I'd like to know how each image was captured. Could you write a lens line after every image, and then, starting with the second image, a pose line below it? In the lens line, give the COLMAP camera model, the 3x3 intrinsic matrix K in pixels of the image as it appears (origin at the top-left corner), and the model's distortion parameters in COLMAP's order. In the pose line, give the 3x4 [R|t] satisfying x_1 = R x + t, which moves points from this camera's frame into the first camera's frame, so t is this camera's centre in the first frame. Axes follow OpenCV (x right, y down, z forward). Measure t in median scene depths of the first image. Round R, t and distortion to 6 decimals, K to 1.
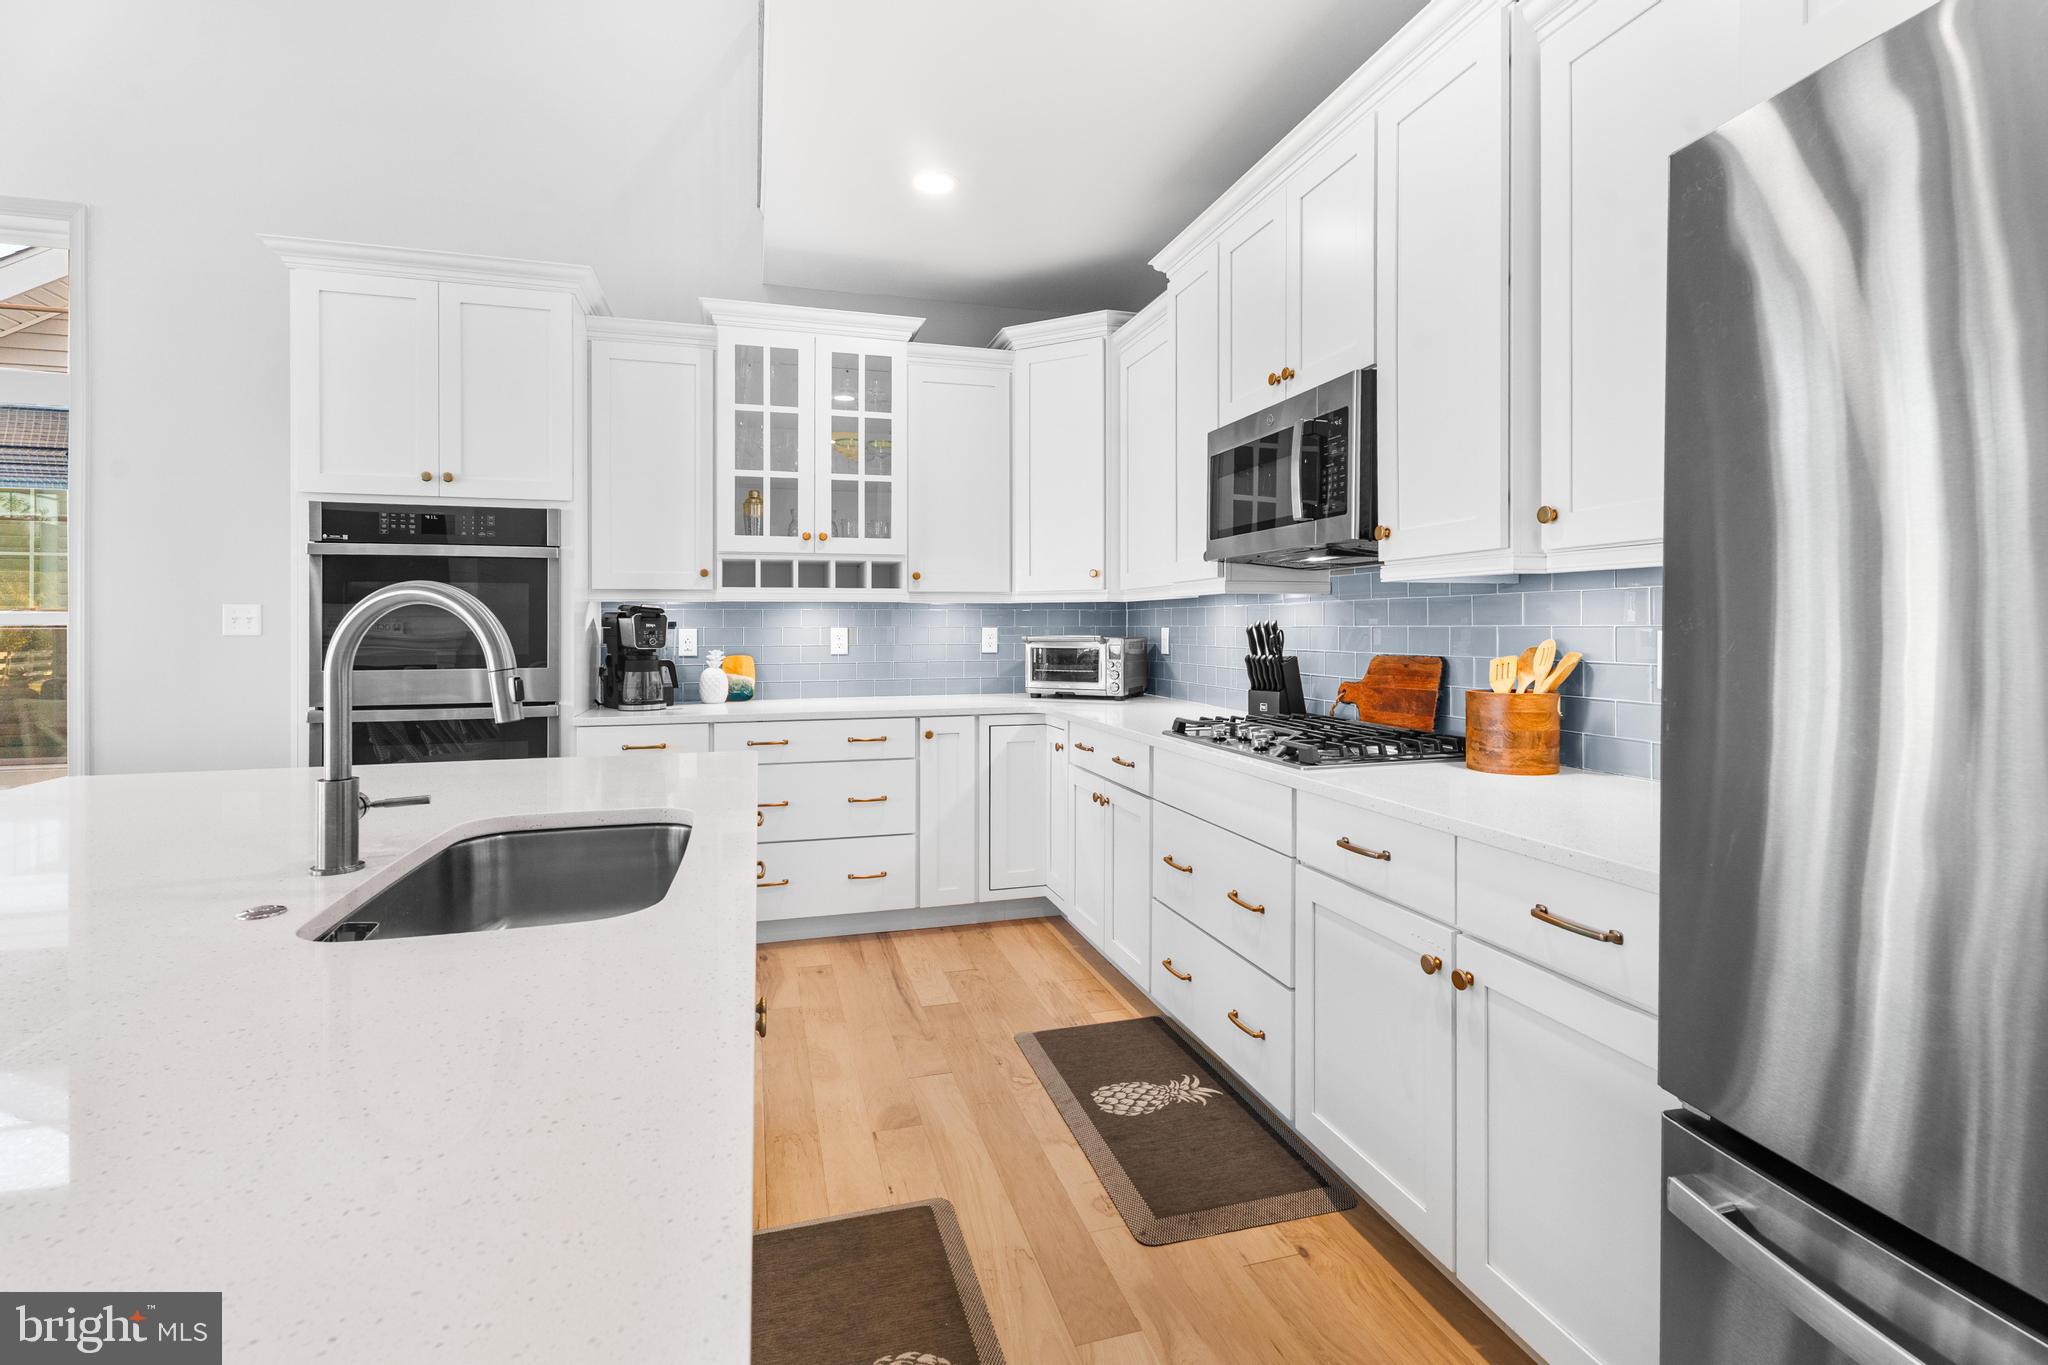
lens RADIAL K [[938.1, 0, 1028.5], [0, 938.1, 624.3], [0, 0, 1]] dist [0.002510, 0.000152]
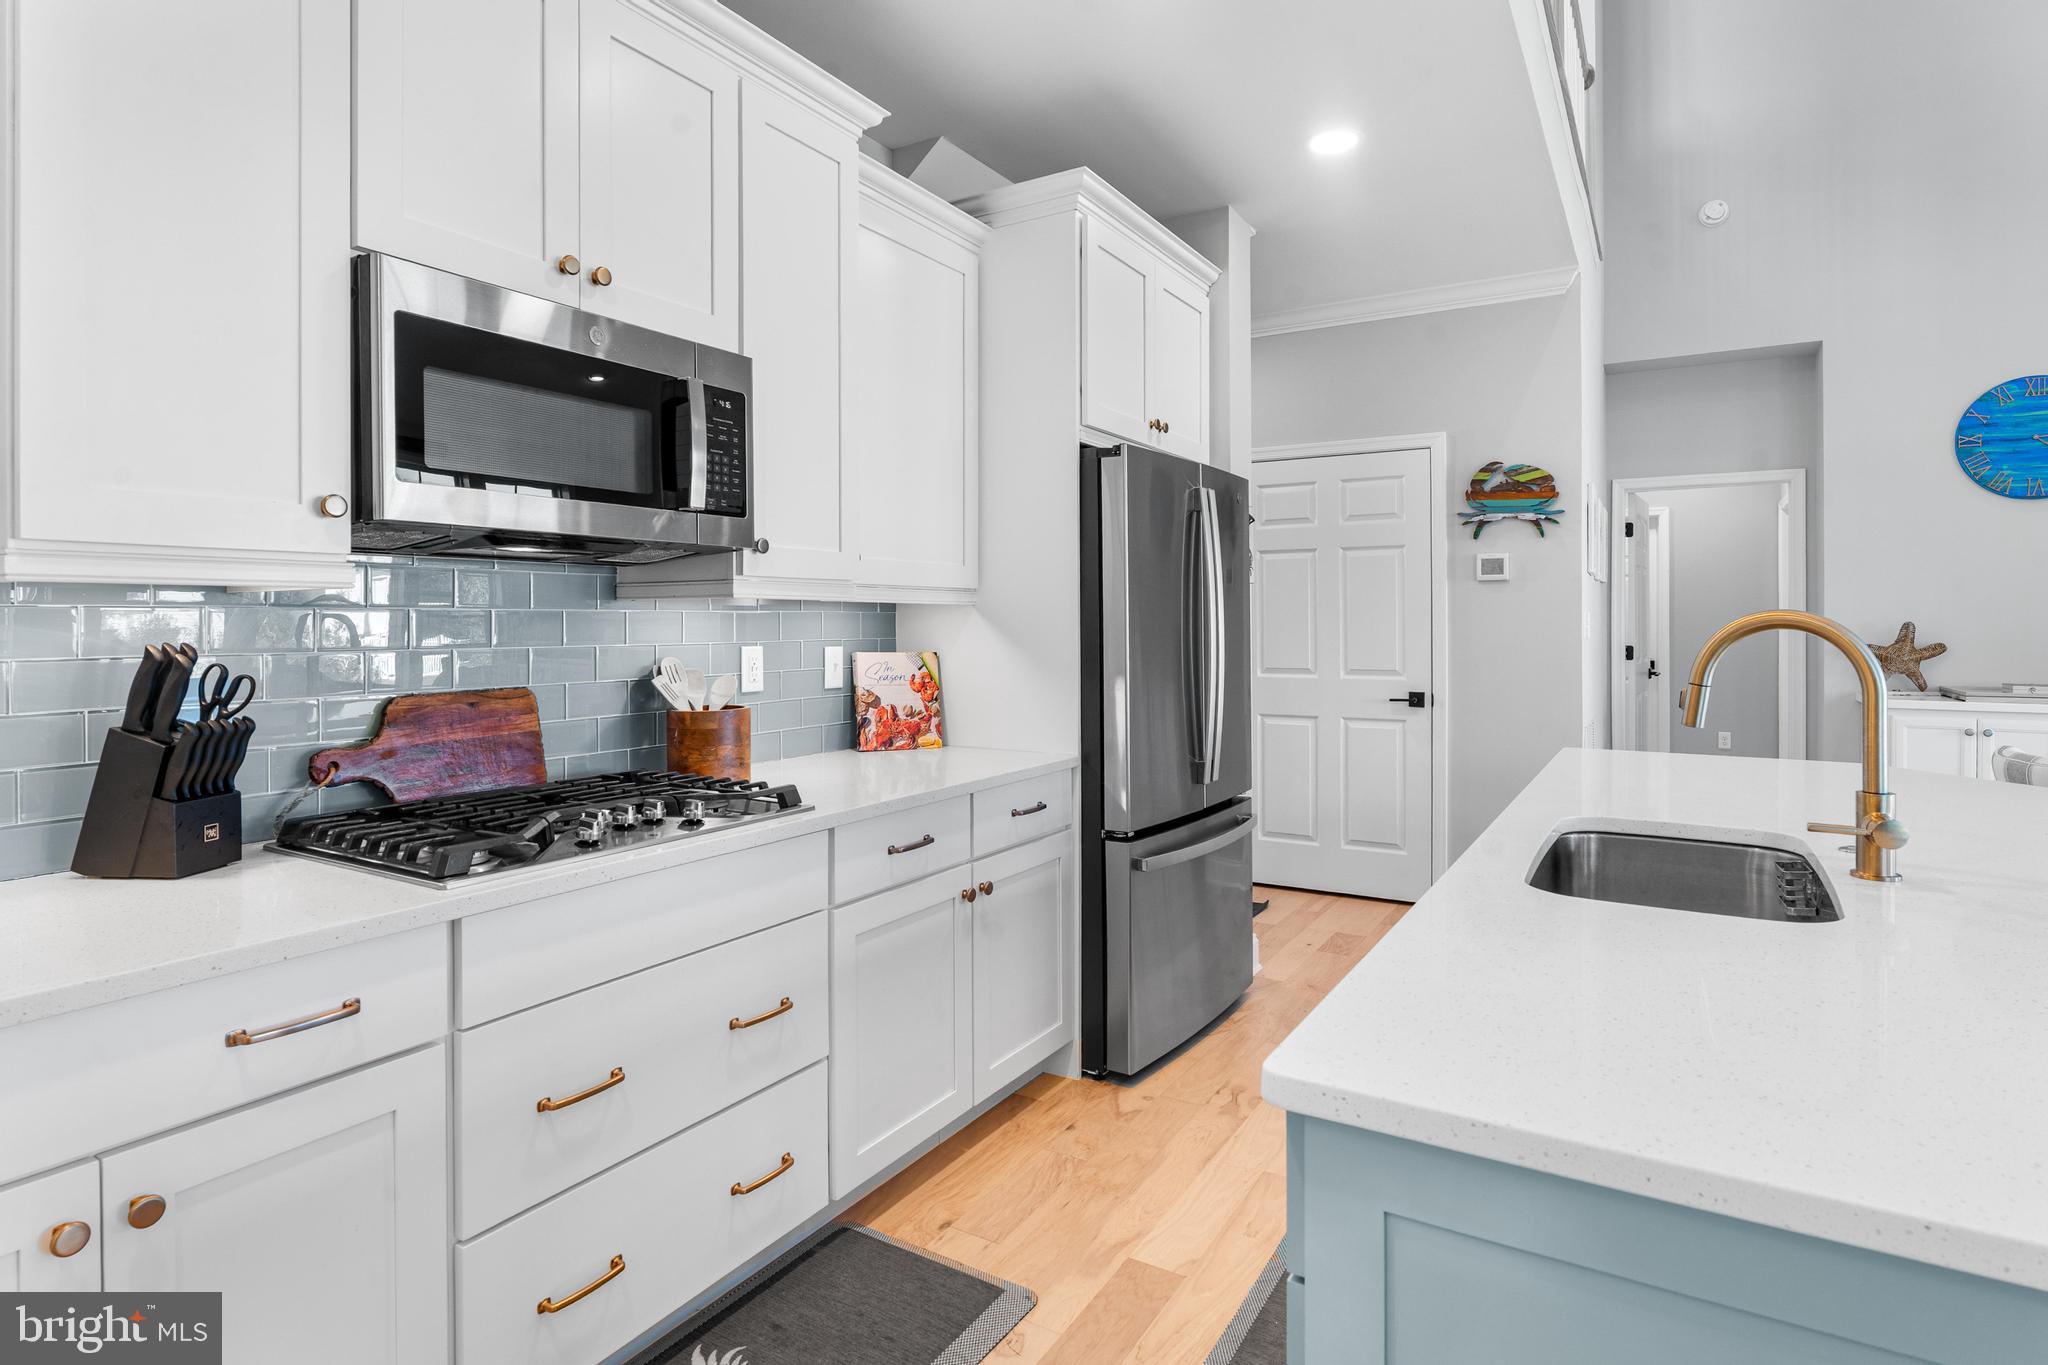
lens RADIAL K [[1070.4, 0, 1035.2], [0, 1070.4, 627.0], [0, 0, 1]] dist [-0.004254, 0.000119]
pose [[-0.678193, 0.003078, 0.734878, -0.336505], [0.004056, 0.999992, -0.000445, -0.008527], [-0.734873, 0.002679, -0.678200, 0.866455]]
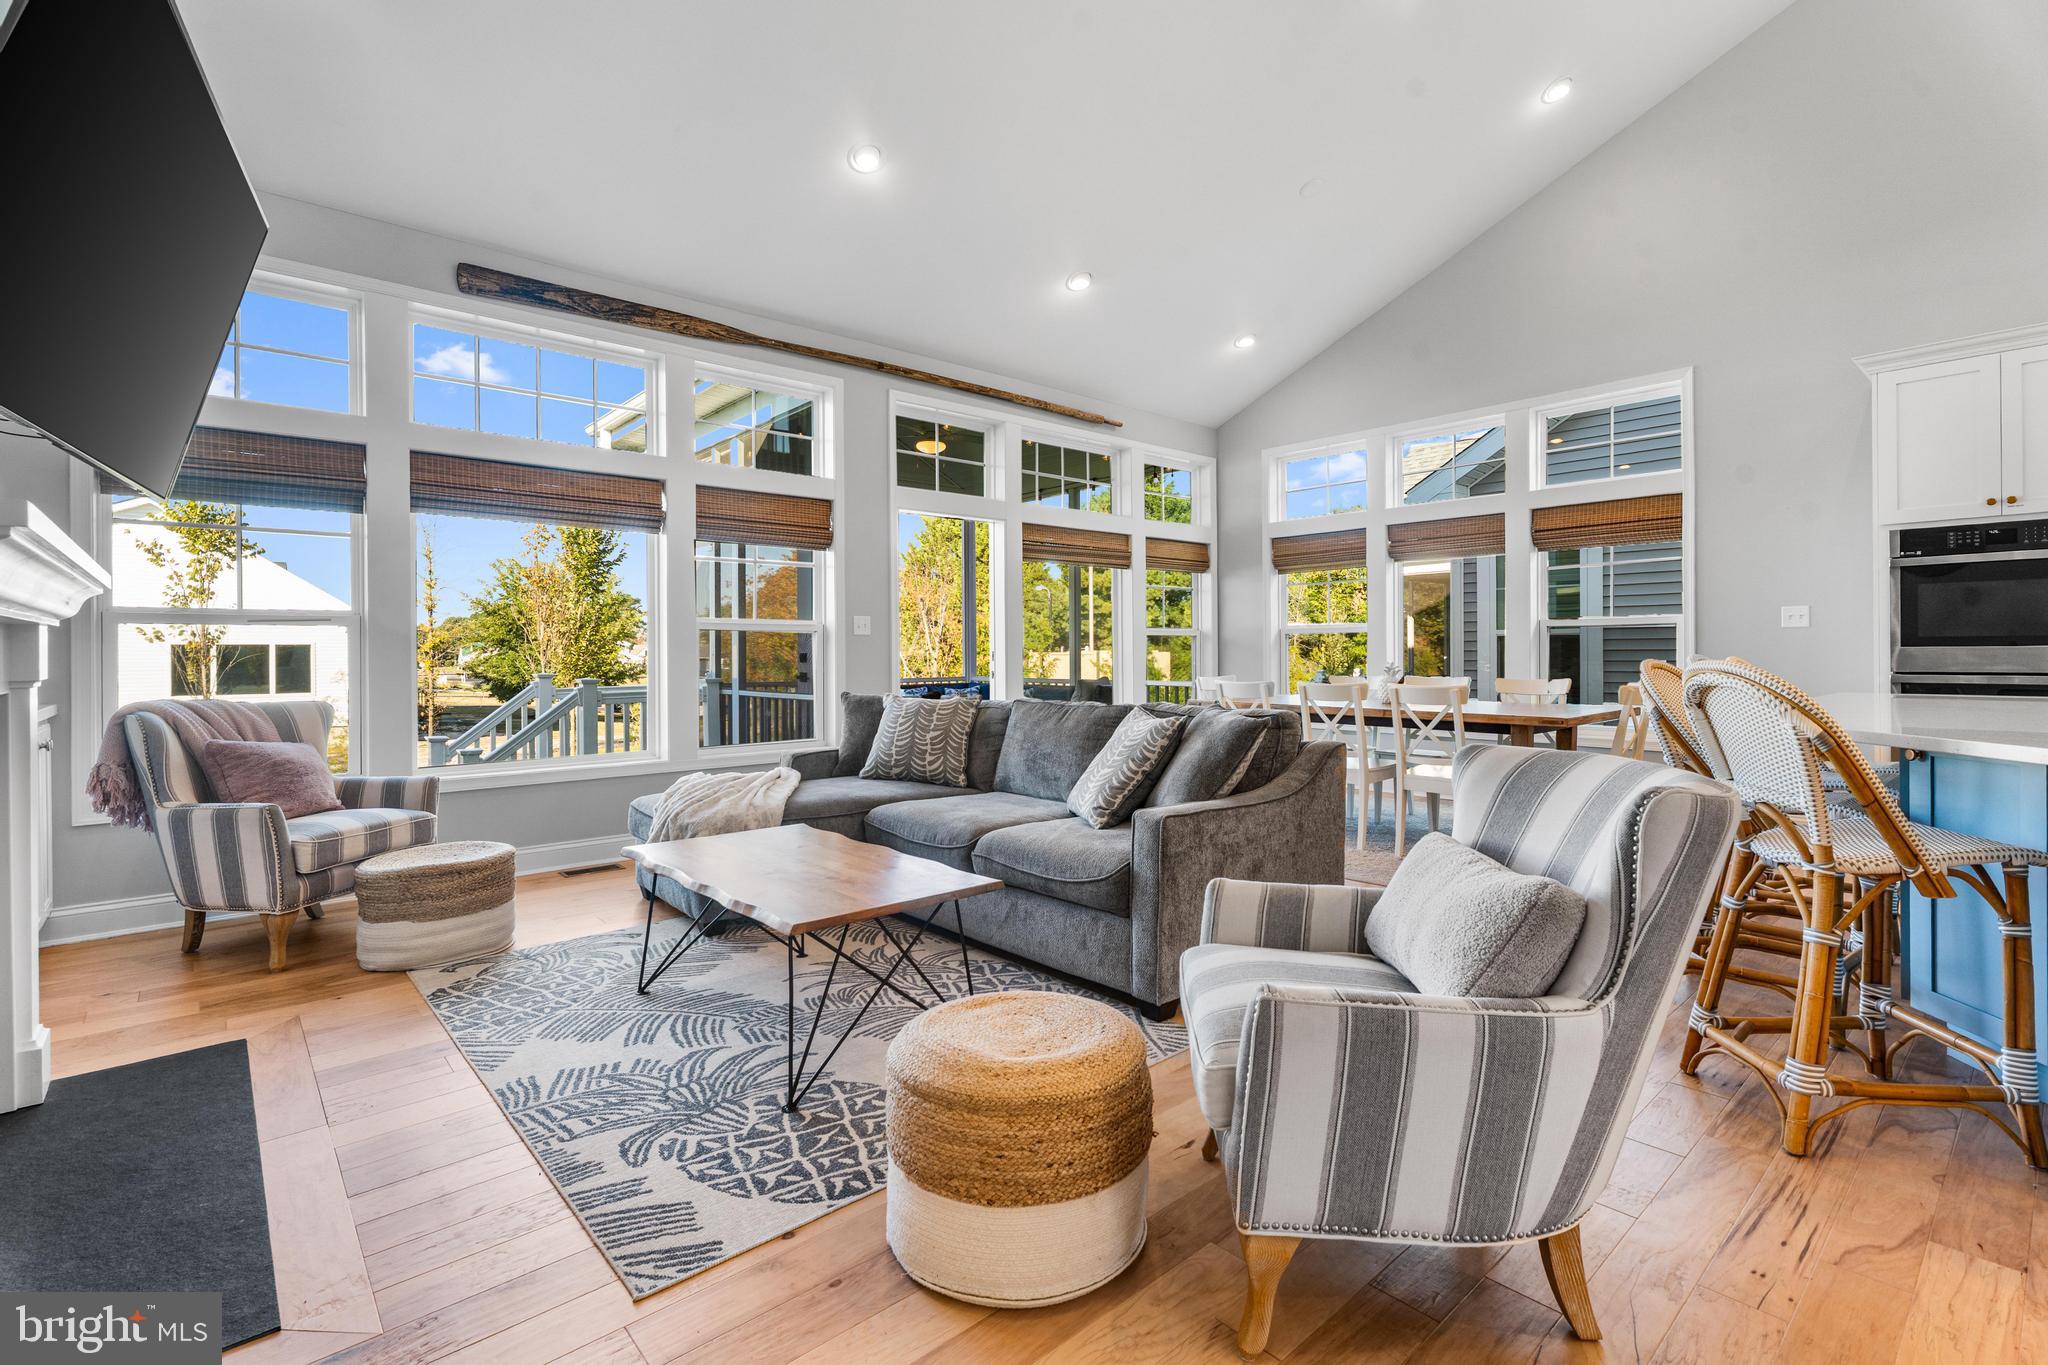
lens RADIAL K [[928.5, 0, 1027.5], [0, 928.5, 655.0], [0, 0, 1]] dist [0.003708, 0.000444]
pose [[0.419625, 0.003366, -0.907691, -0.009631], [0.007382, 0.999947, 0.007121, 0.035285], [0.907667, -0.009689, 0.419578, -0.693426]]
